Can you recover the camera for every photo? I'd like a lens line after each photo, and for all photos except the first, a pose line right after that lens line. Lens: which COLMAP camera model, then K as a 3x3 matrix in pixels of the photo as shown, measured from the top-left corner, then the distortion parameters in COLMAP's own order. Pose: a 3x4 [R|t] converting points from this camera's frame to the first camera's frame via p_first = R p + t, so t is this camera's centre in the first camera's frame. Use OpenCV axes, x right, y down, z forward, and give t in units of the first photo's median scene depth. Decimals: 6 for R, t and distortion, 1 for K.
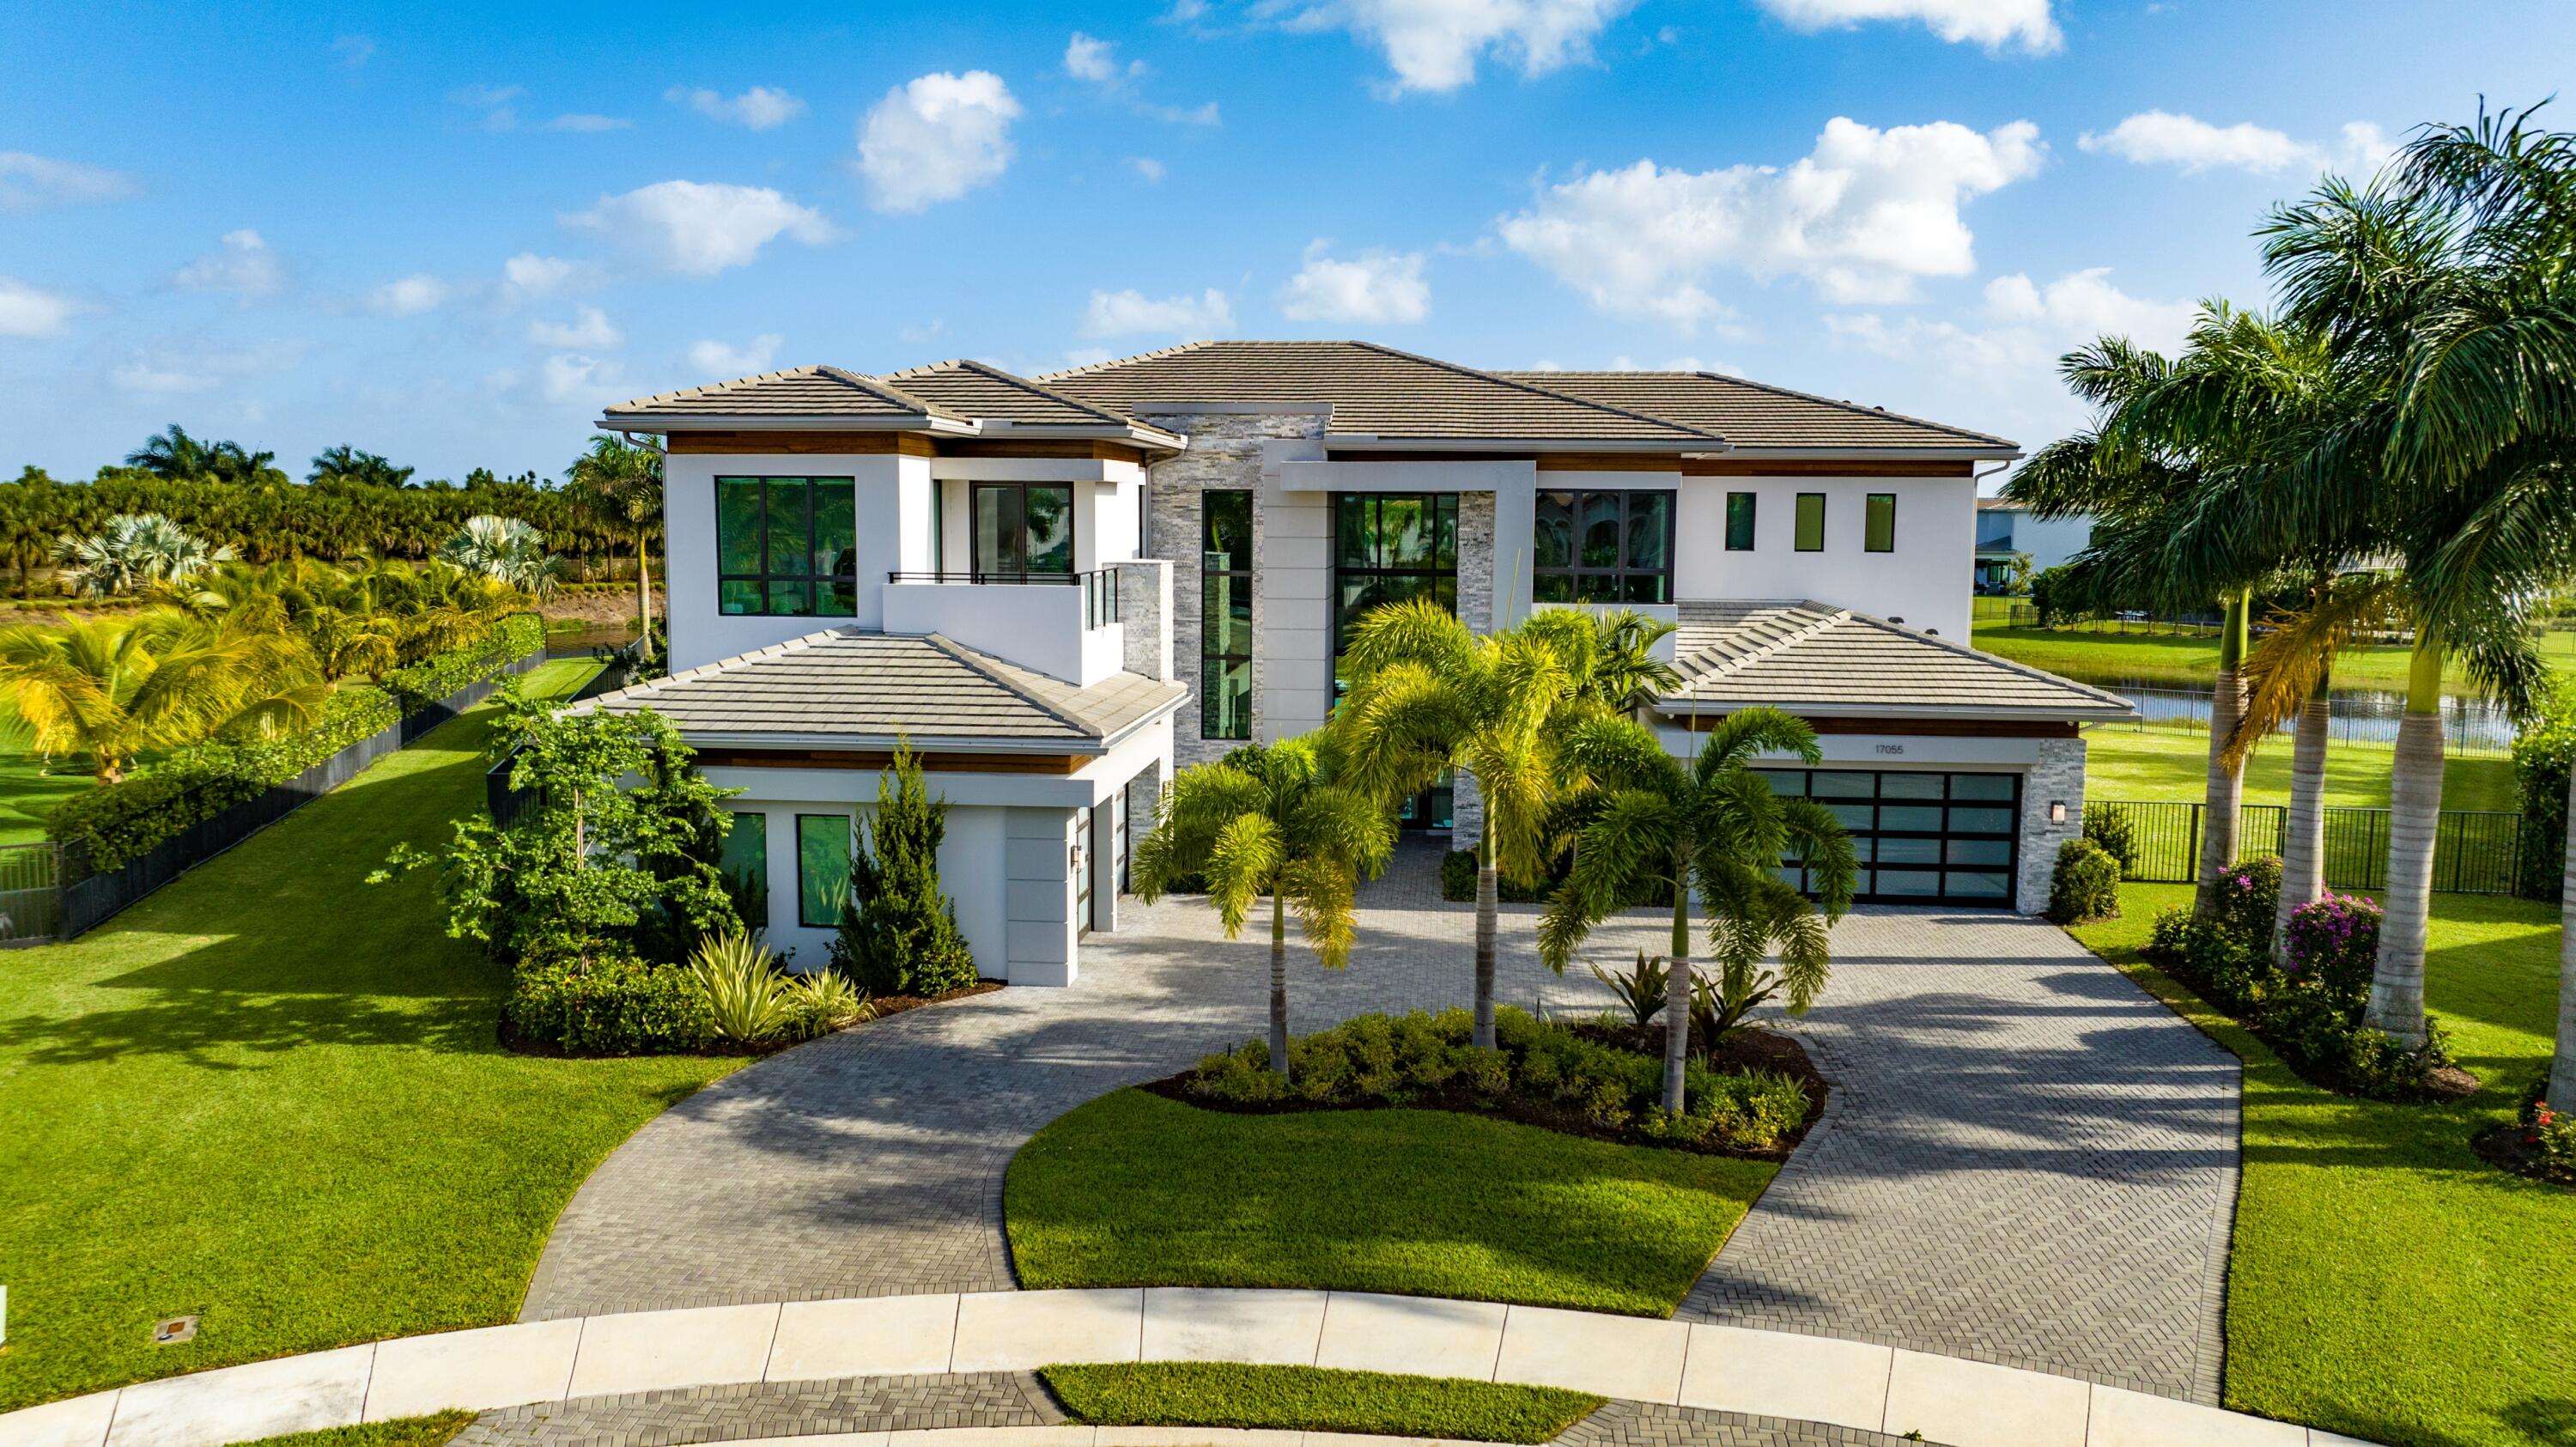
lens RADIAL K [[1807.1, 0, 1288.3], [0, 1807.1, 730.0], [0, 0, 1]] dist [-0.020988, 0.014056]
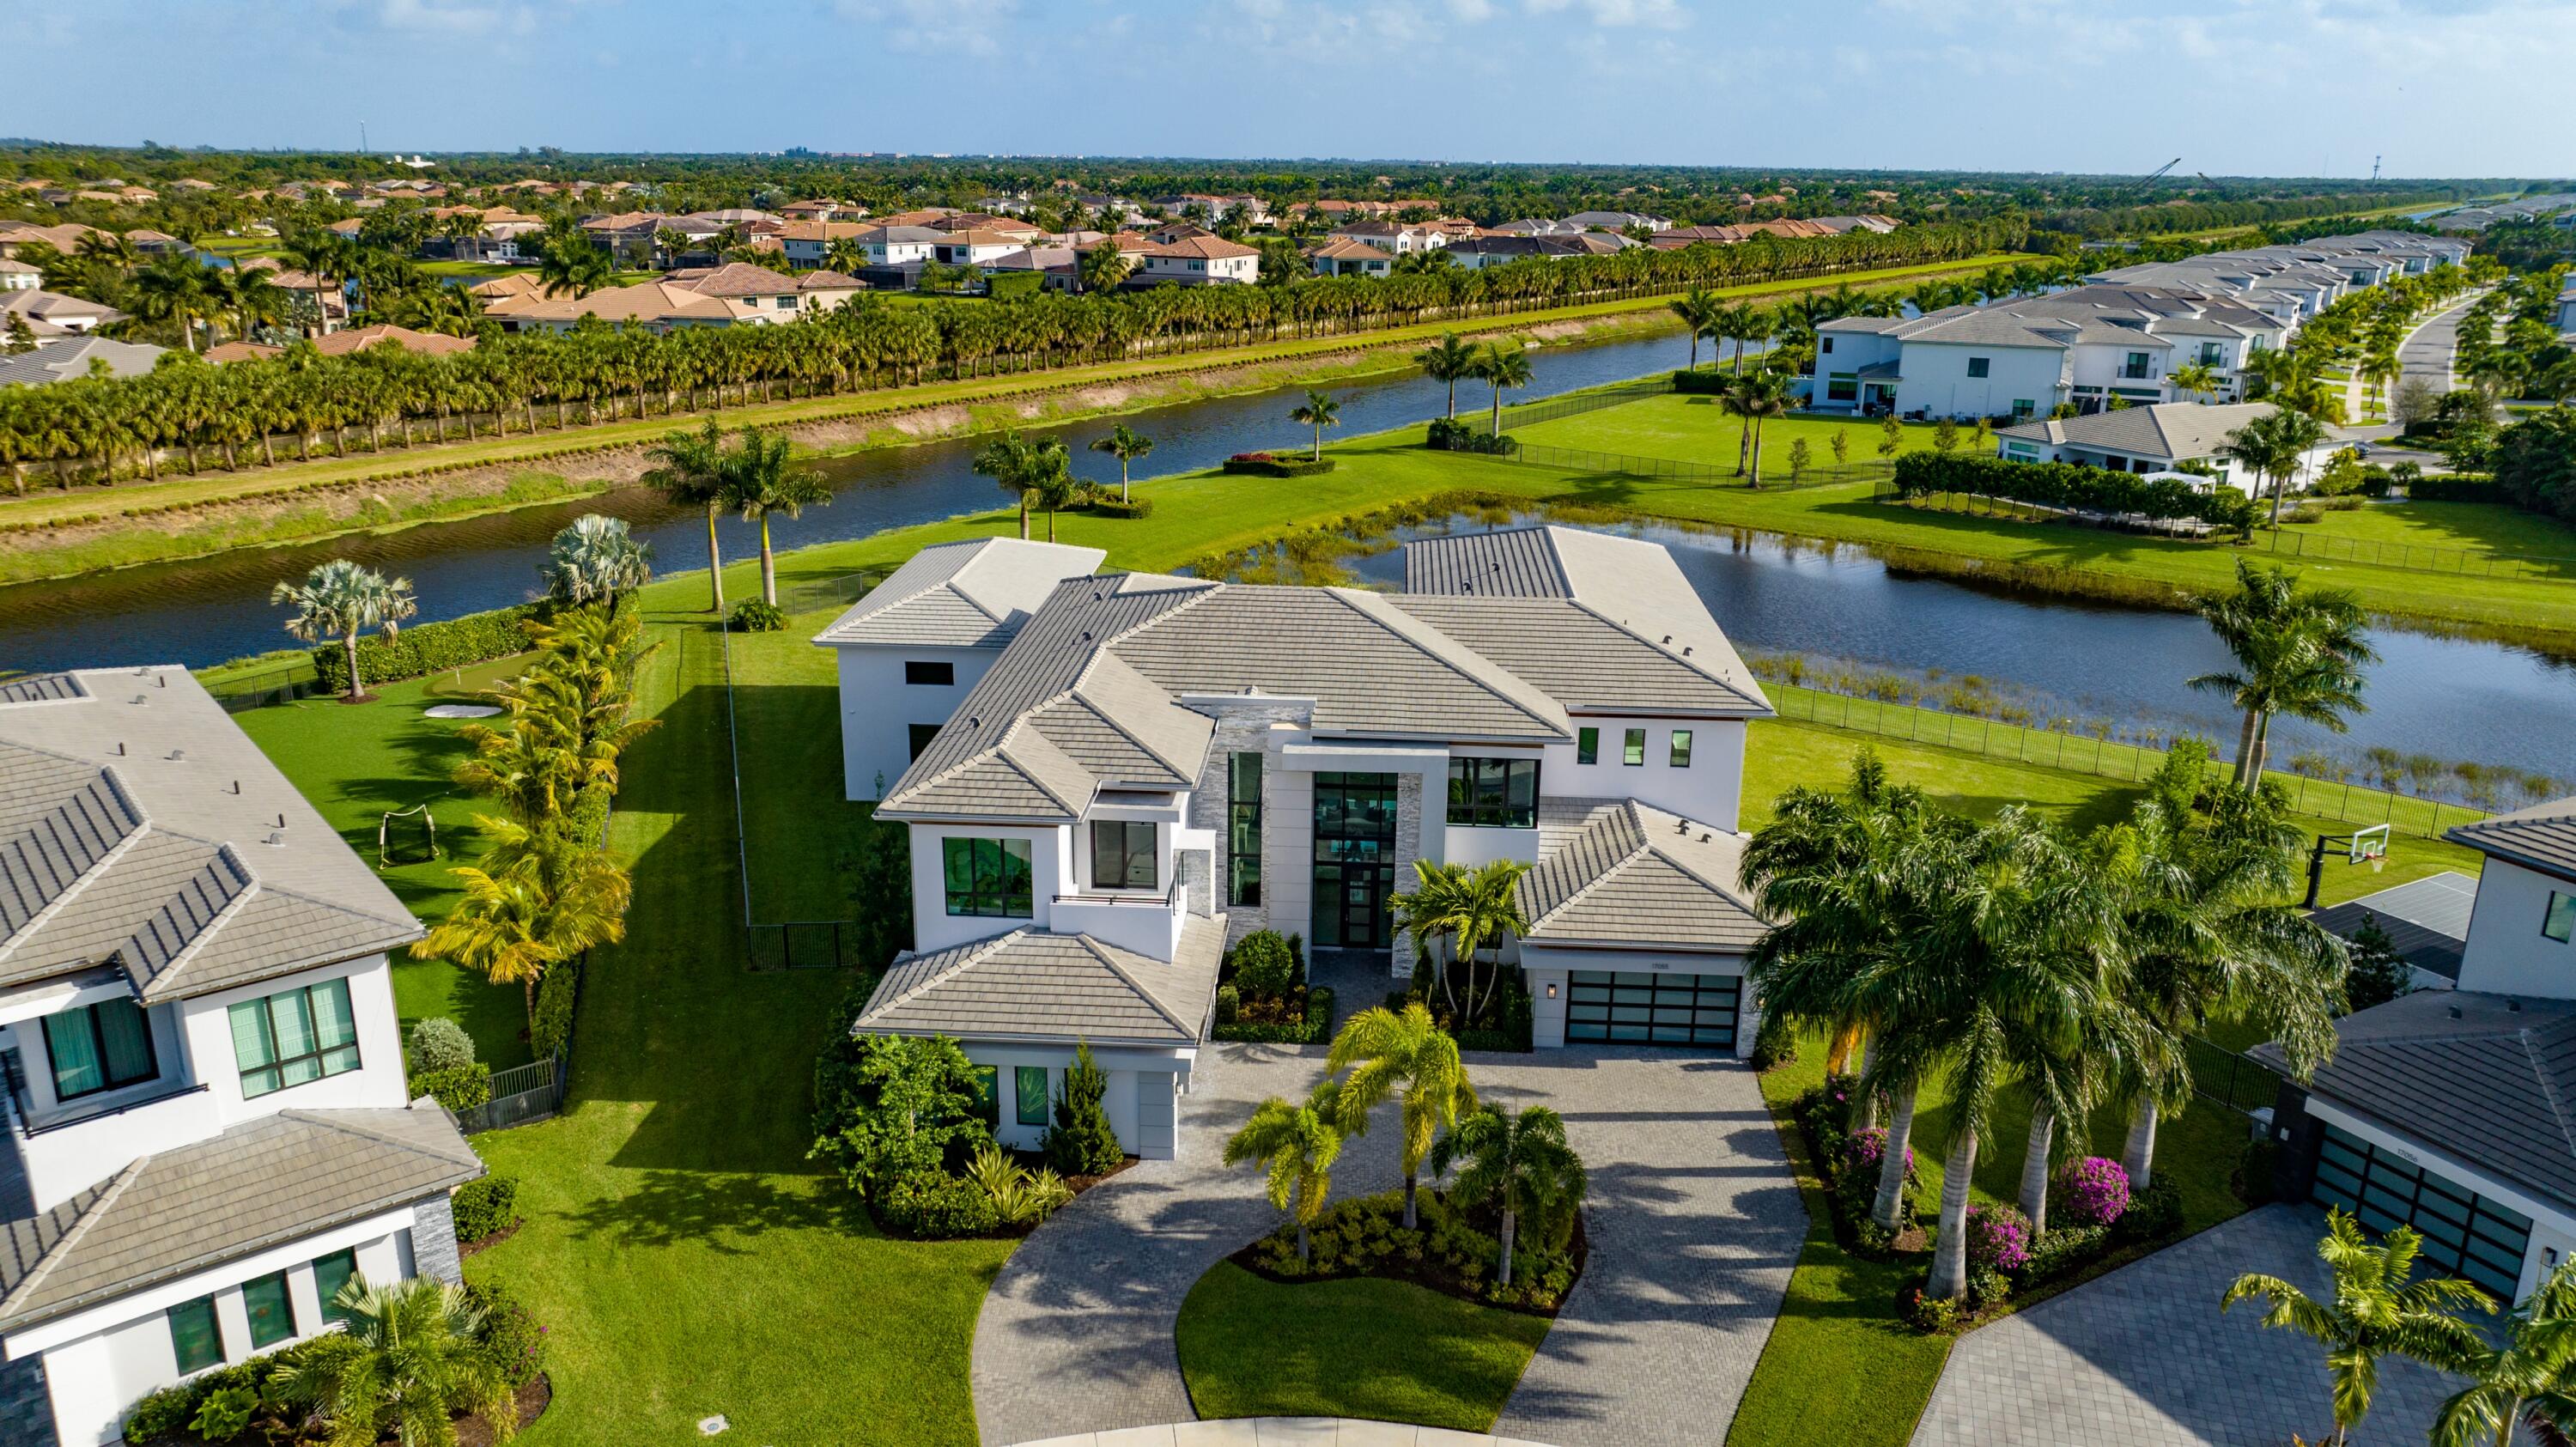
lens RADIAL K [[1807.1, 0, 1286.9], [0, 1807.1, 704.4], [0, 0, 1]] dist [-0.020988, 0.014056]
pose [[0.999296, -0.005040, 0.037168, -0.083175], [-0.001464, 0.984937, 0.172906, -0.657680], [-0.037479, -0.172838, 0.984237, -0.722219]]
